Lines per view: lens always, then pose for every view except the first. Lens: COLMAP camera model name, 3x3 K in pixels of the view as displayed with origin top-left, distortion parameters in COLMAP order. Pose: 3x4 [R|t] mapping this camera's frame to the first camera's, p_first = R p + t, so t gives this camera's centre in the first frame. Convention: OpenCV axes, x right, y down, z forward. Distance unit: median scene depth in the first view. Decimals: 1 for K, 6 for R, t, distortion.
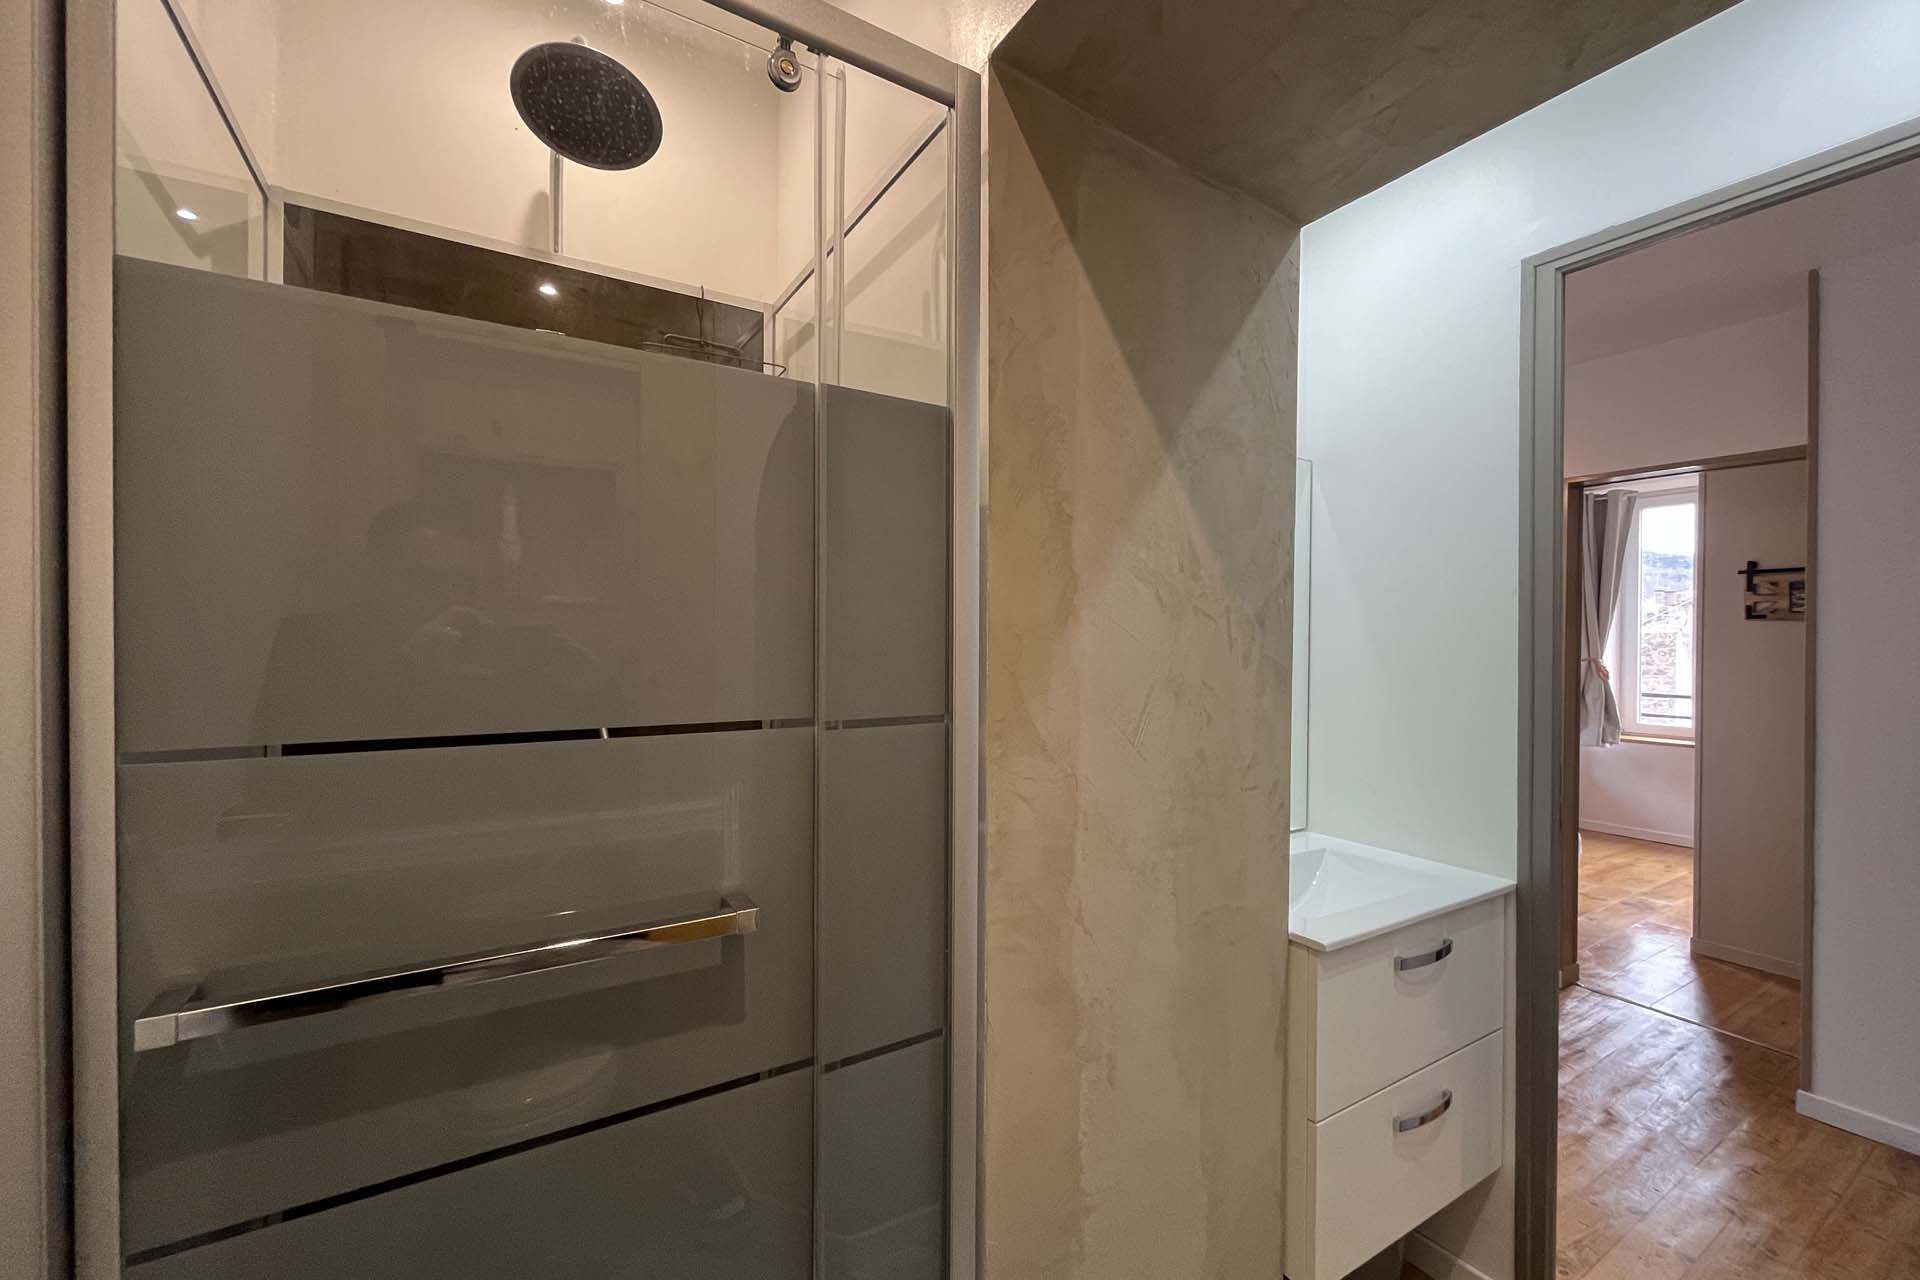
lens RADIAL K [[768.7, 0, 953.1], [0, 768.7, 647.5], [0, 0, 1]] dist [-0.002608, -0.000067]
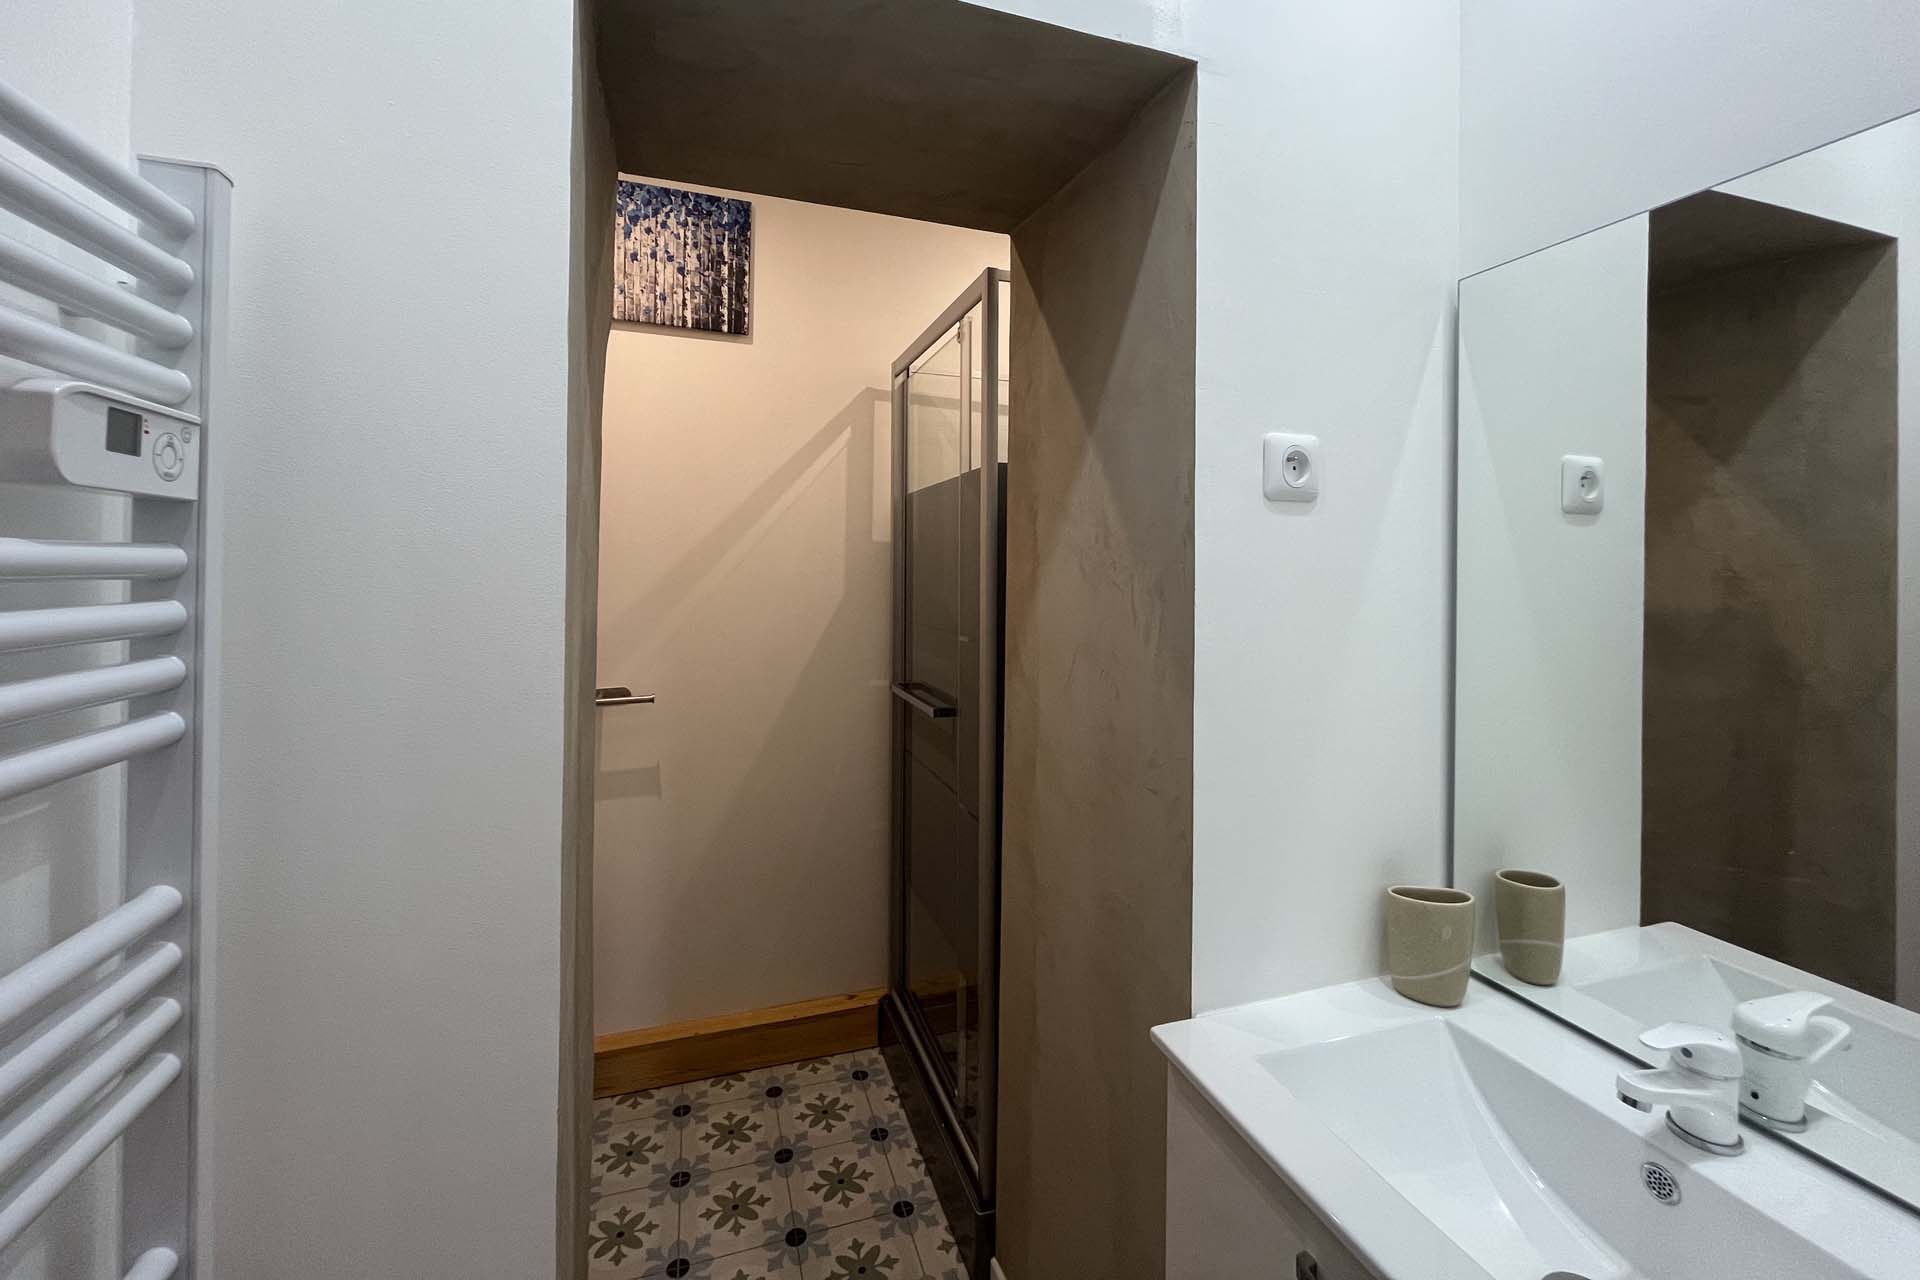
lens RADIAL K [[768.7, 0, 956.8], [0, 768.7, 568.2], [0, 0, 1]] dist [-0.002608, -0.000067]
pose [[-0.220404, -0.010337, -0.975354, 1.310655], [-0.012109, 0.999896, -0.007861, -0.052794], [0.975334, 0.010077, -0.220506, 1.018800]]
